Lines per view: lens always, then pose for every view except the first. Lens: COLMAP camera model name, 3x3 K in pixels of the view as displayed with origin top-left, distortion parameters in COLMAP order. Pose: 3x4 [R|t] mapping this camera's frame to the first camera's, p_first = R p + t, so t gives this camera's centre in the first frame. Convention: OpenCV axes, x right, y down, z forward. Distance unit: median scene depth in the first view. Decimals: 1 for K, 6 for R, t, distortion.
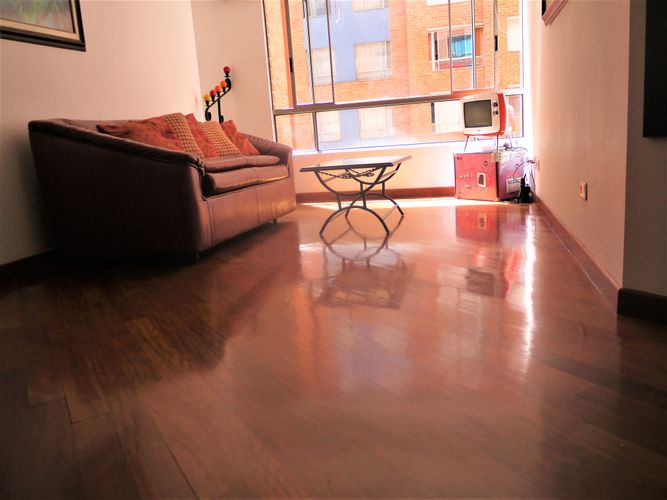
lens RADIAL K [[557.5, 0, 333.5], [0, 557.5, 250.0], [0, 0, 1]] dist [-0.013779, -0.005311]
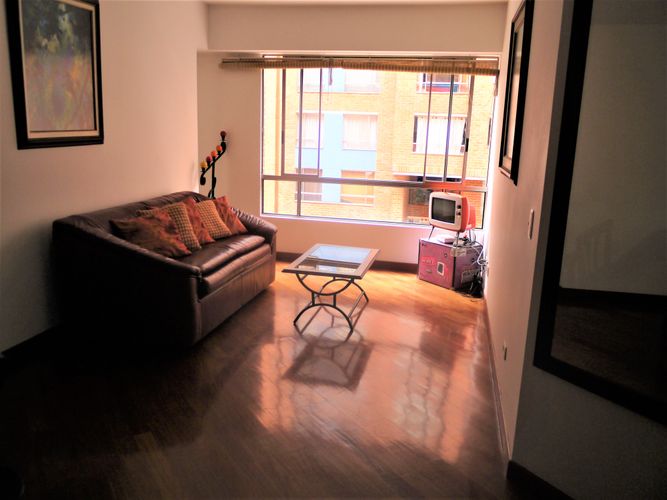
lens RADIAL K [[562.9, 0, 333.5], [0, 562.9, 250.0], [0, 0, 1]] dist [-0.013987, -0.000483]
pose [[0.993472, 0.100960, 0.053112, -0.015910], [-0.102127, 0.994575, 0.019748, -0.171061], [-0.050831, -0.025043, 0.998393, -0.136770]]
